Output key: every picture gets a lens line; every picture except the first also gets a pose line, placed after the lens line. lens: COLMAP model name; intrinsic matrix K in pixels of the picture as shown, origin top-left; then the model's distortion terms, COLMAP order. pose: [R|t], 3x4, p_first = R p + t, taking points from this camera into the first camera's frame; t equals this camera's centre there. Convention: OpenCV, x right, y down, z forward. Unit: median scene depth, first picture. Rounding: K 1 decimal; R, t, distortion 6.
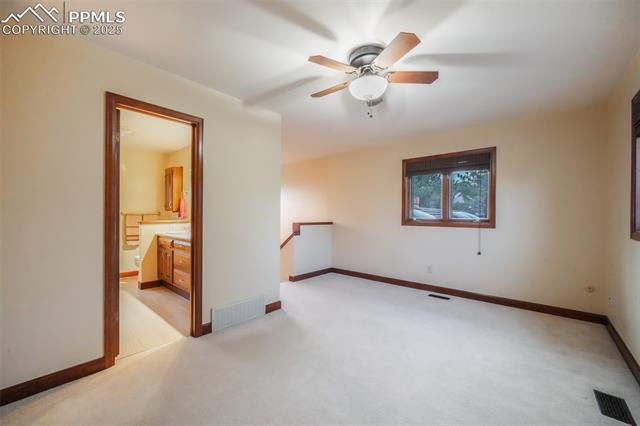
lens RADIAL K [[258.2, 0, 323.2], [0, 258.2, 214.8], [0, 0, 1]] dist [0.001336, 0.000039]
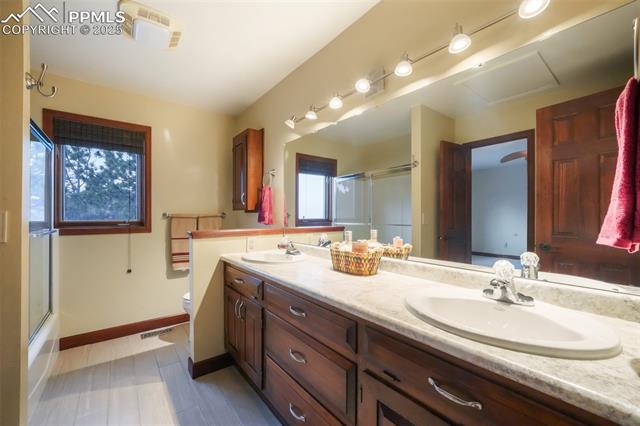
lens RADIAL K [[258.2, 0, 315.6], [0, 258.2, 213.7], [0, 0, 1]] dist [0.001336, 0.000039]
pose [[0.981892, -0.003256, -0.189413, -0.347266], [0.000636, 0.999903, -0.013894, 0.000151], [0.189440, 0.013522, 0.981799, 0.506952]]
